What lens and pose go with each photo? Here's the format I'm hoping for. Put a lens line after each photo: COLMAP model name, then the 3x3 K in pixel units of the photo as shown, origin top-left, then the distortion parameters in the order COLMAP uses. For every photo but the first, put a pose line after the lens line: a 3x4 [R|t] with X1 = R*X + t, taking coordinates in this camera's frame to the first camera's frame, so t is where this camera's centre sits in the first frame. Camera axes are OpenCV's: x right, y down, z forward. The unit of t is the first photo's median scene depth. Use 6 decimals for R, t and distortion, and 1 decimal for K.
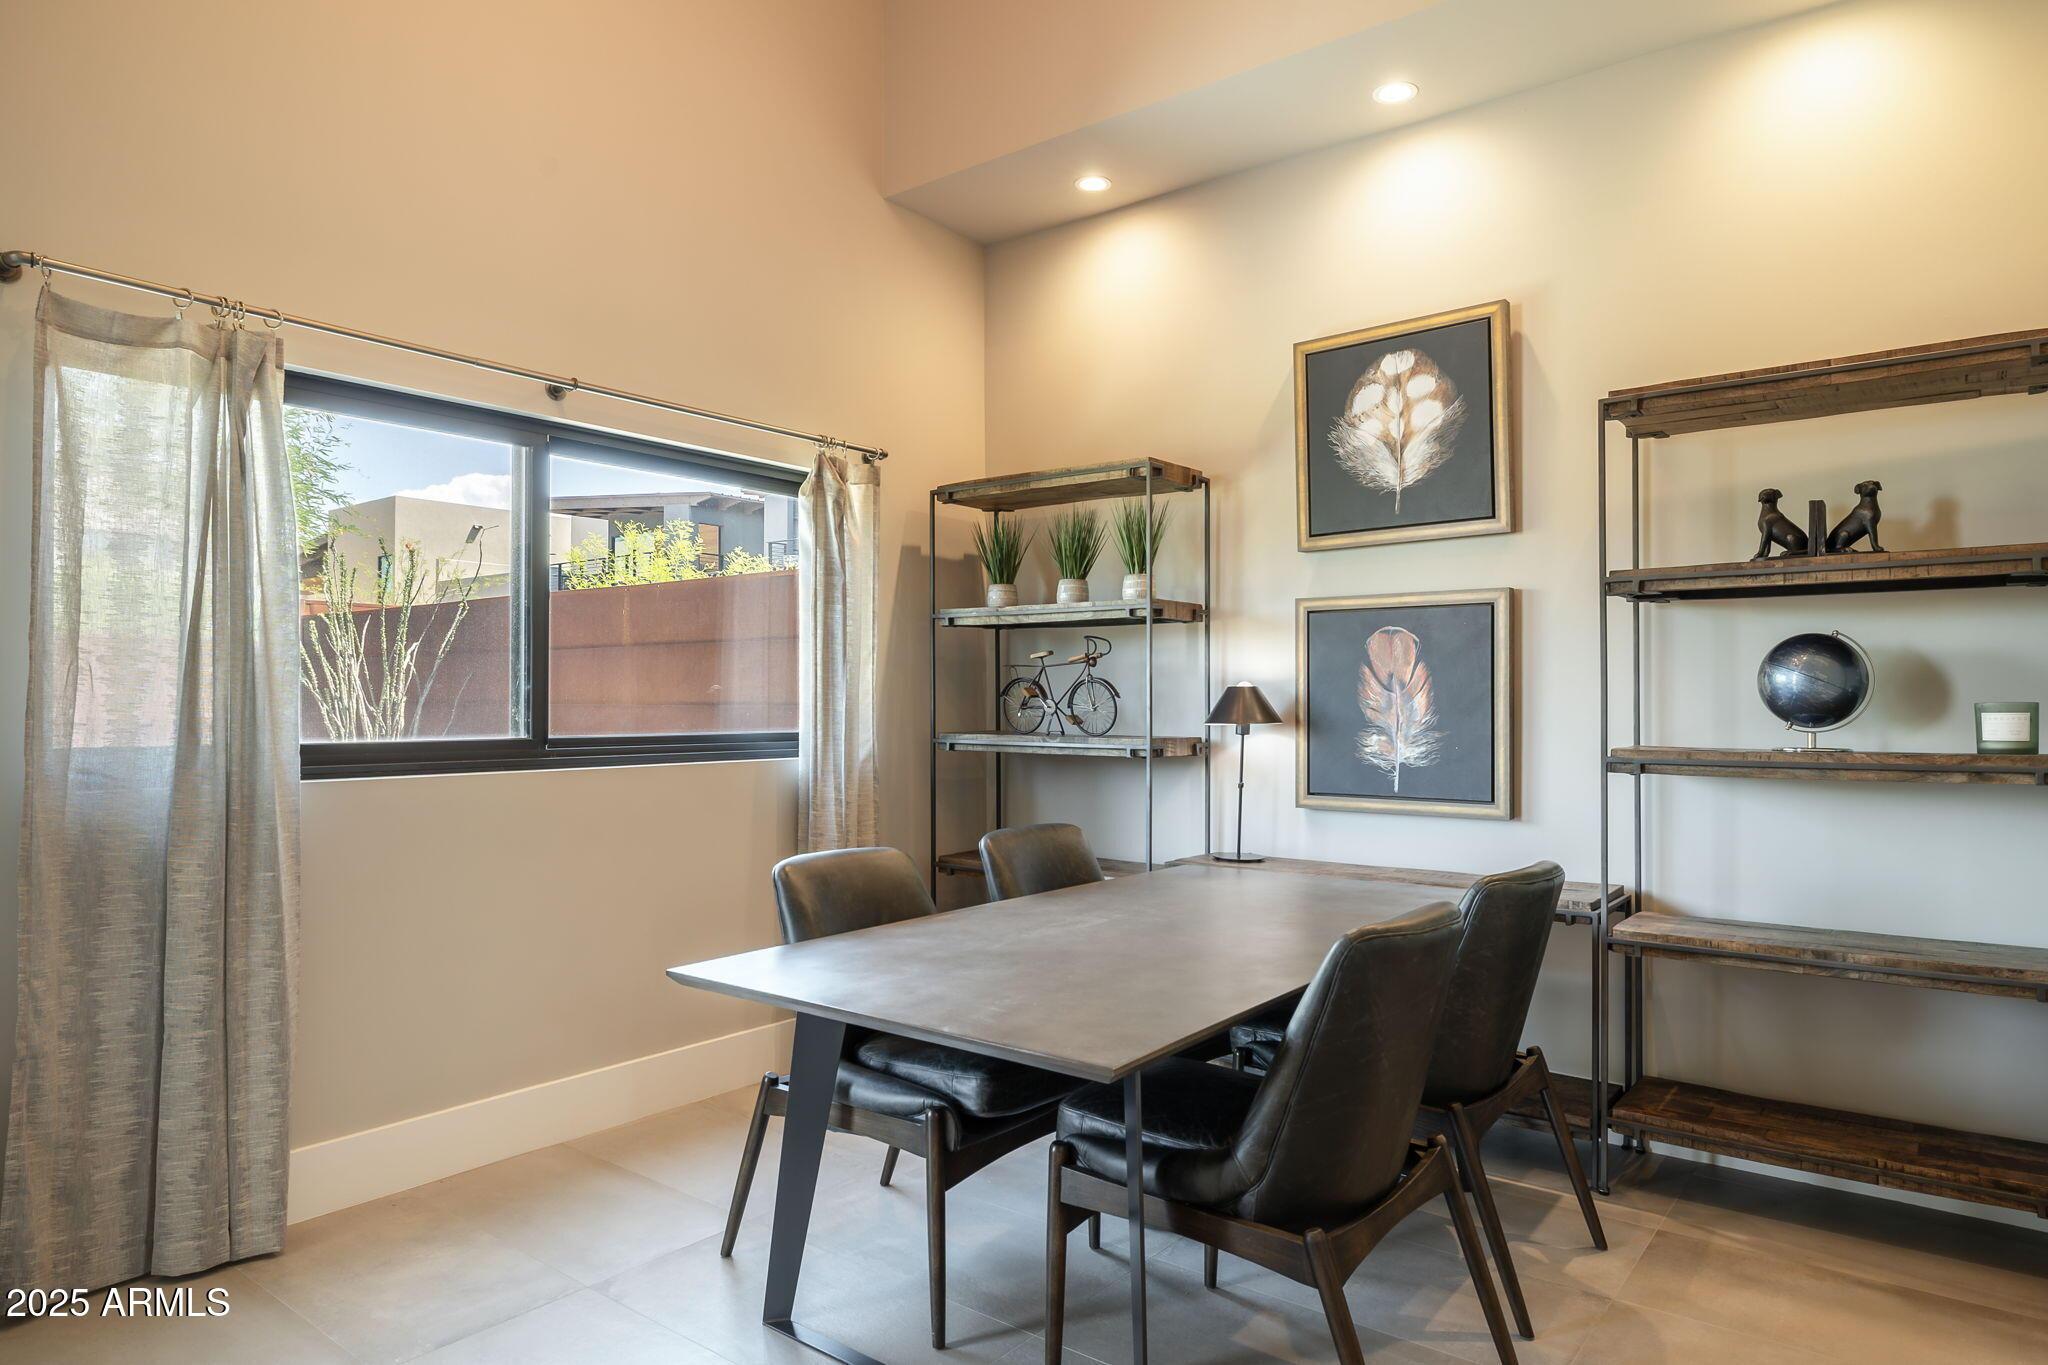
lens RADIAL K [[1200.3, 0, 1024.0], [0, 1200.3, 682.5], [0, 0, 1]] dist [-0.002189, 0.000767]
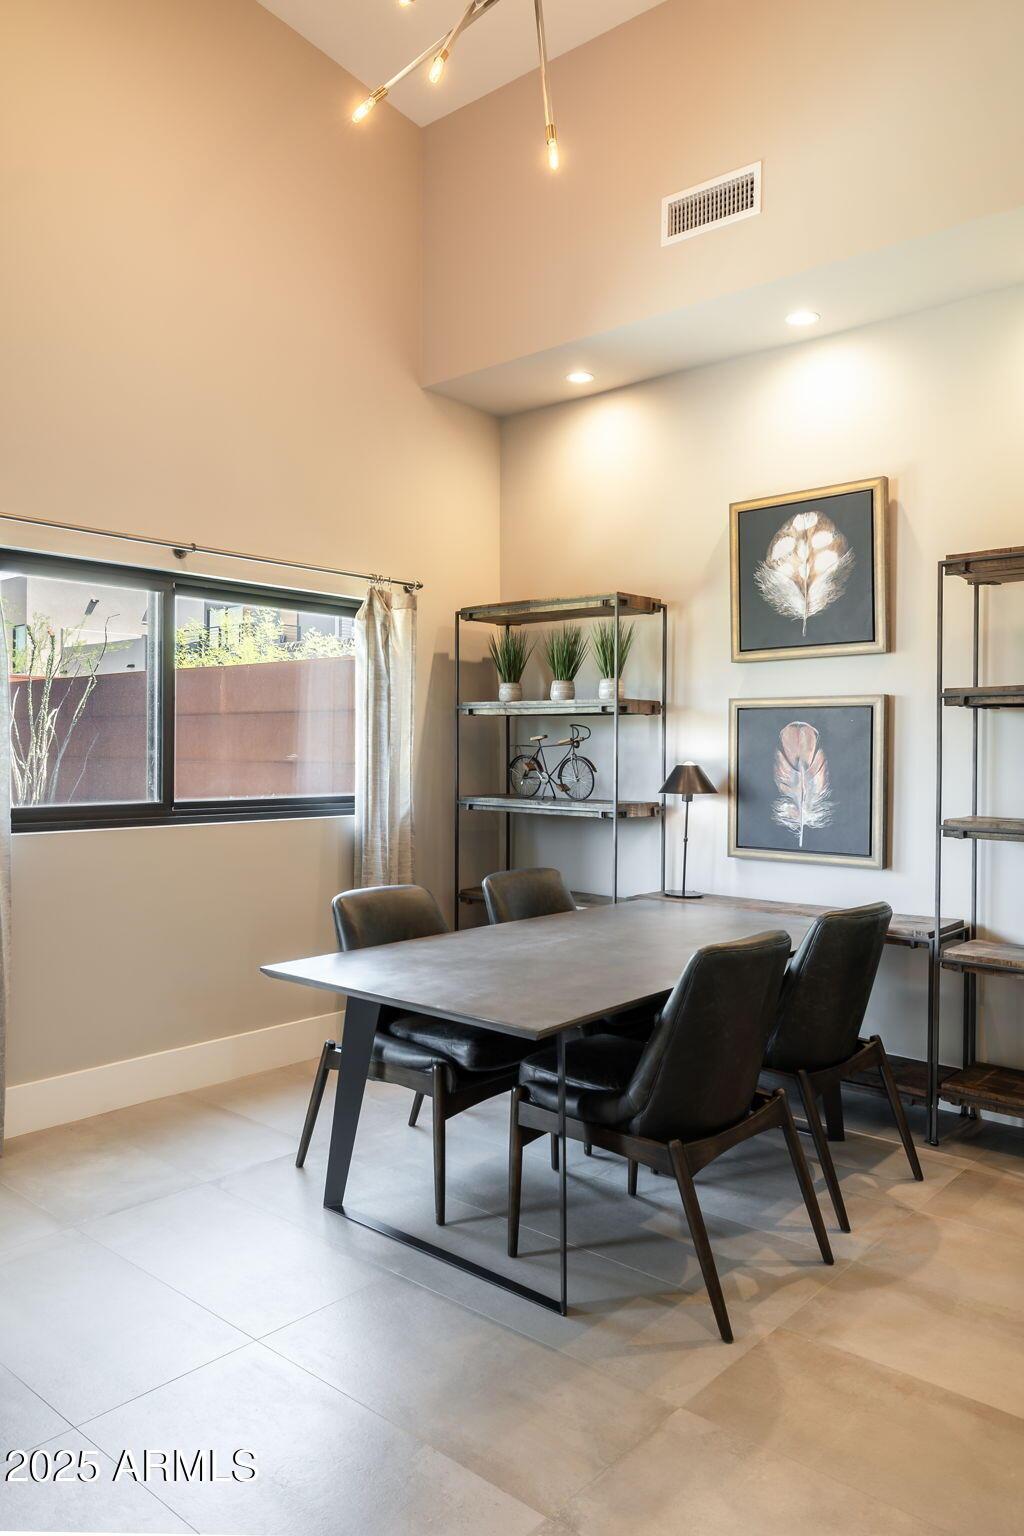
lens RADIAL K [[1082.3, 0, 510.6], [0, 1082.3, 739.6], [0, 0, 1]] dist [0.001120, -0.001778]
pose [[0.998505, 0.005578, -0.054369, 0.055750], [-0.004953, 0.999920, 0.011623, -0.040026], [0.054430, -0.011336, 0.998453, -0.212838]]
